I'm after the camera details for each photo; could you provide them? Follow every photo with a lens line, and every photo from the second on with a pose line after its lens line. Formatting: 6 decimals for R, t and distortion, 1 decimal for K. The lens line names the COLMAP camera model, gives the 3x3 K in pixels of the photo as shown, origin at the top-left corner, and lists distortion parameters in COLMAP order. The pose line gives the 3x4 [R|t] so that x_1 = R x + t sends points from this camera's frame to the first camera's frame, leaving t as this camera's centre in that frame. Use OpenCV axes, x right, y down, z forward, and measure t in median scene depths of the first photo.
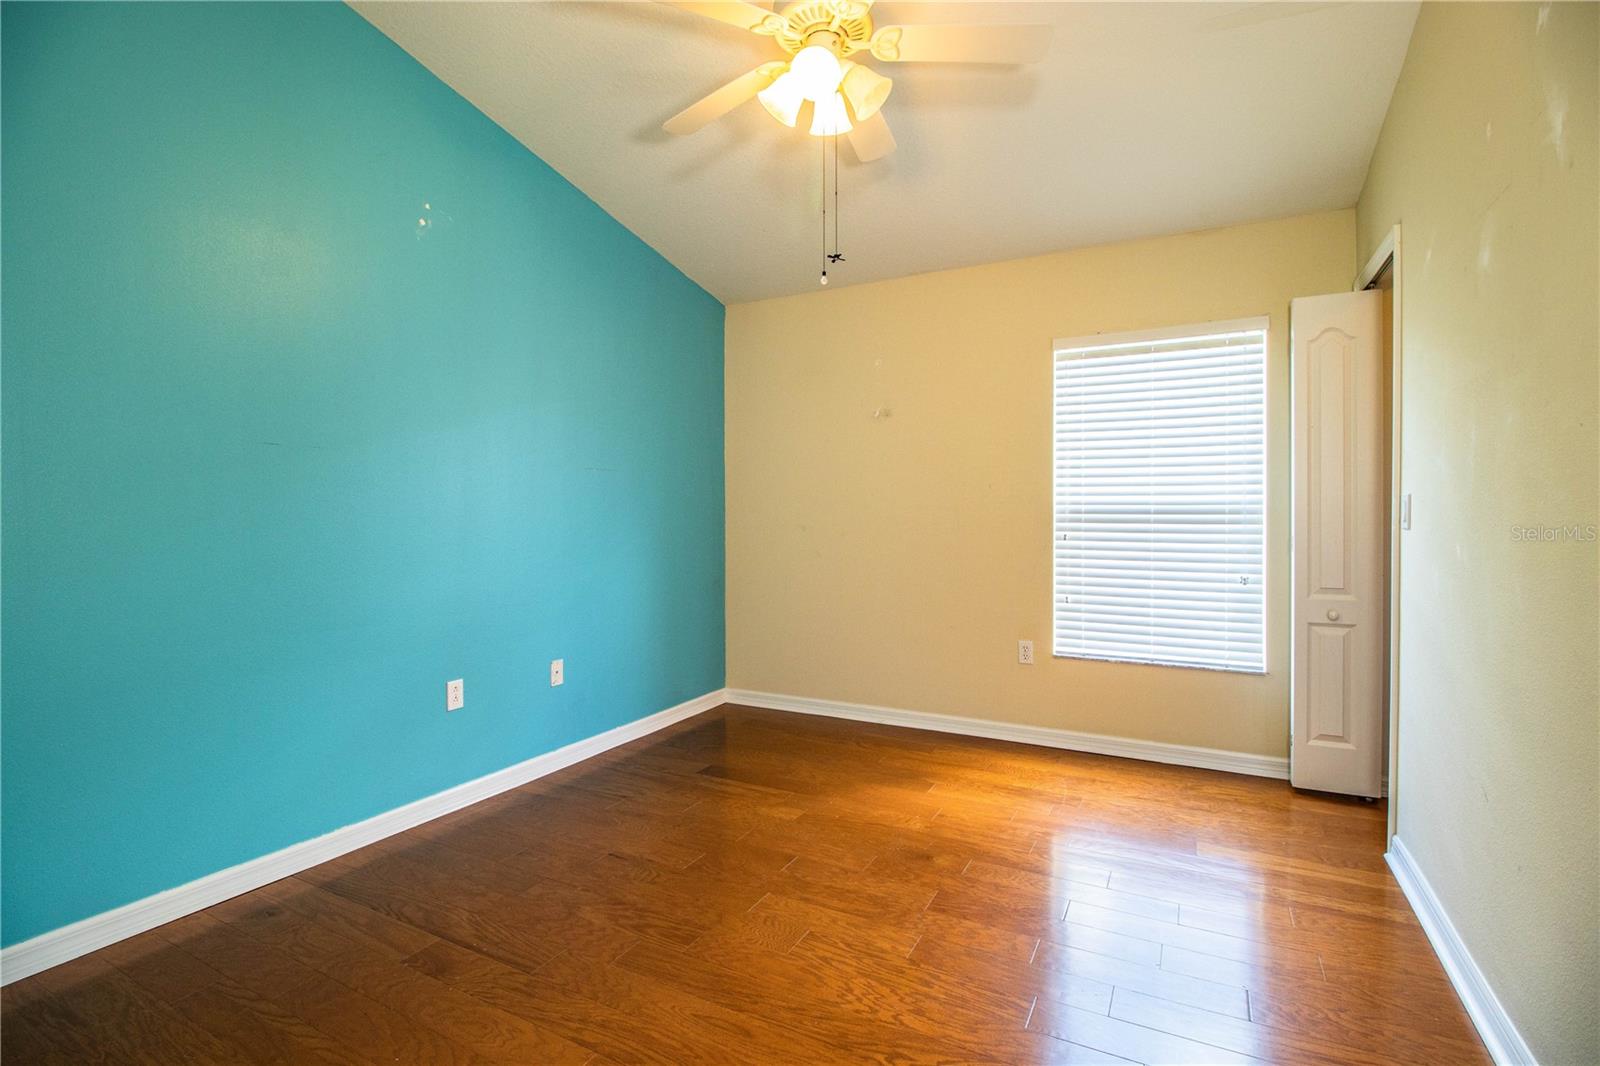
lens RADIAL K [[736.9, 0, 811.2], [0, 736.9, 531.4], [0, 0, 1]] dist [-0.001817, -0.011858]
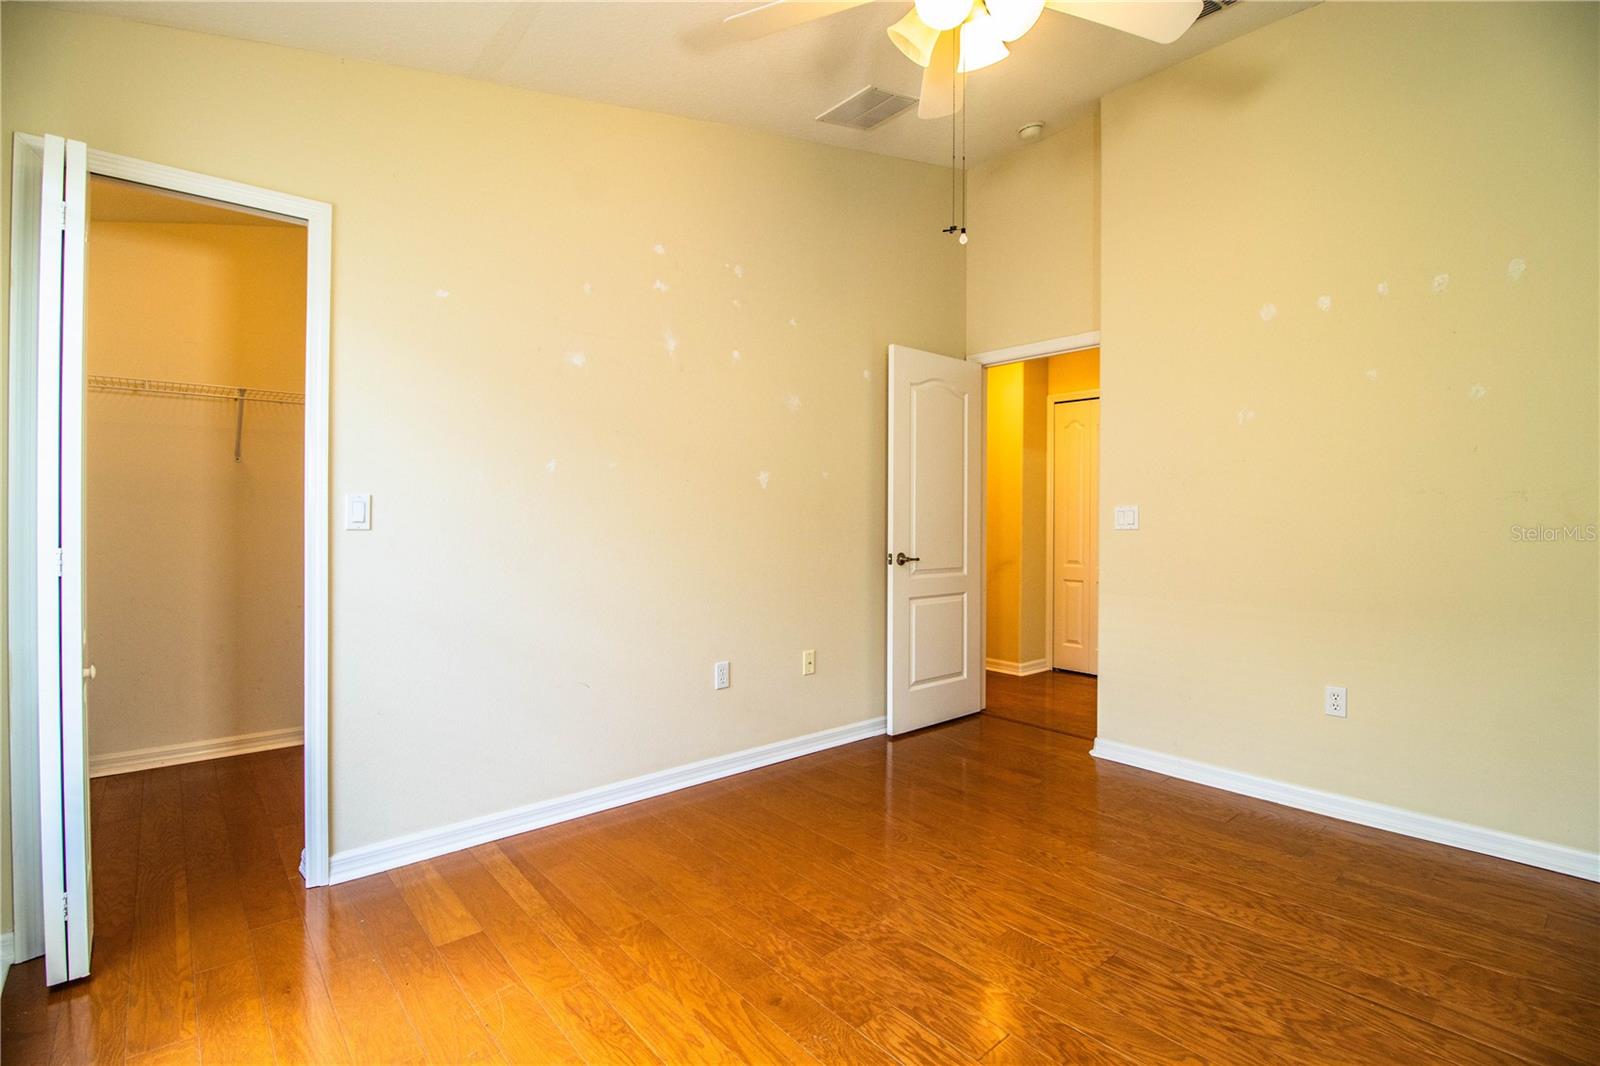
lens RADIAL K [[736.9, 0, 806.2], [0, 736.9, 527.1], [0, 0, 1]] dist [-0.001817, -0.011858]
pose [[-0.932108, -0.007522, 0.362102, -0.076124], [0.001948, 0.999666, 0.025779, -0.022303], [-0.362175, 0.024734, -0.931782, 1.163914]]
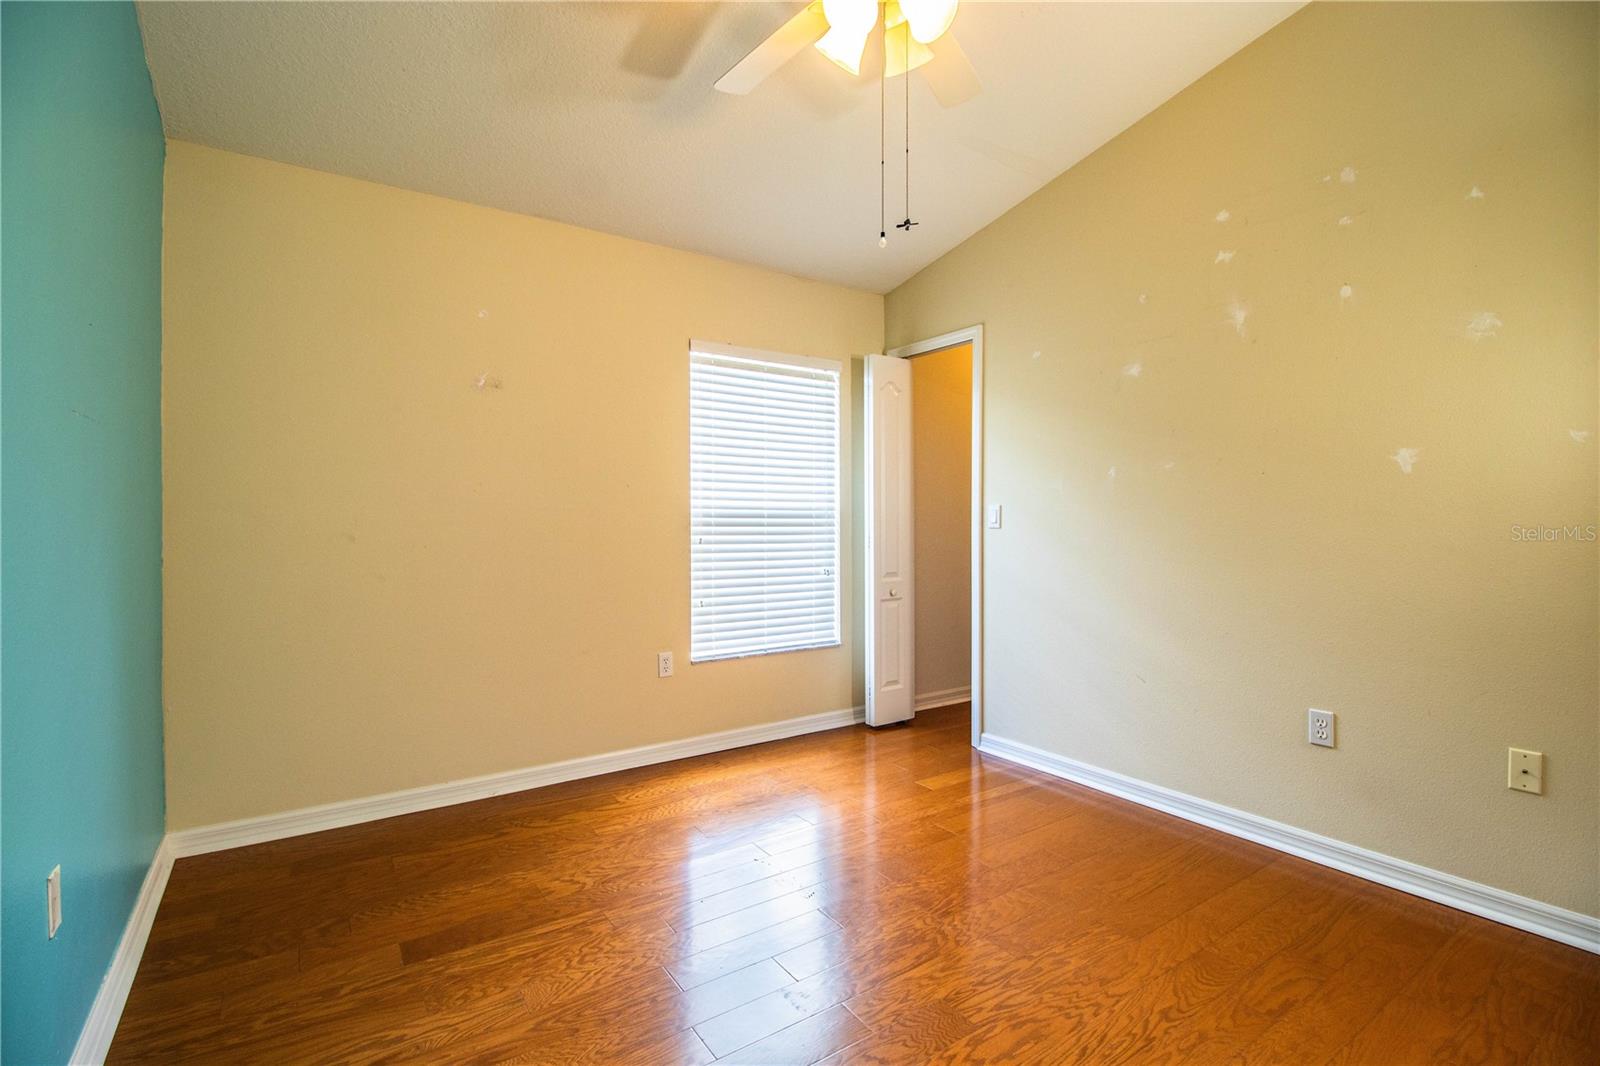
lens RADIAL K [[736.9, 0, 809.8], [0, 736.9, 527.2], [0, 0, 1]] dist [-0.001817, -0.011858]
pose [[0.465721, -0.009626, 0.884879, -0.489887], [0.017338, 0.999848, 0.001752, -0.010684], [-0.884762, 0.014526, 0.465818, 0.425872]]
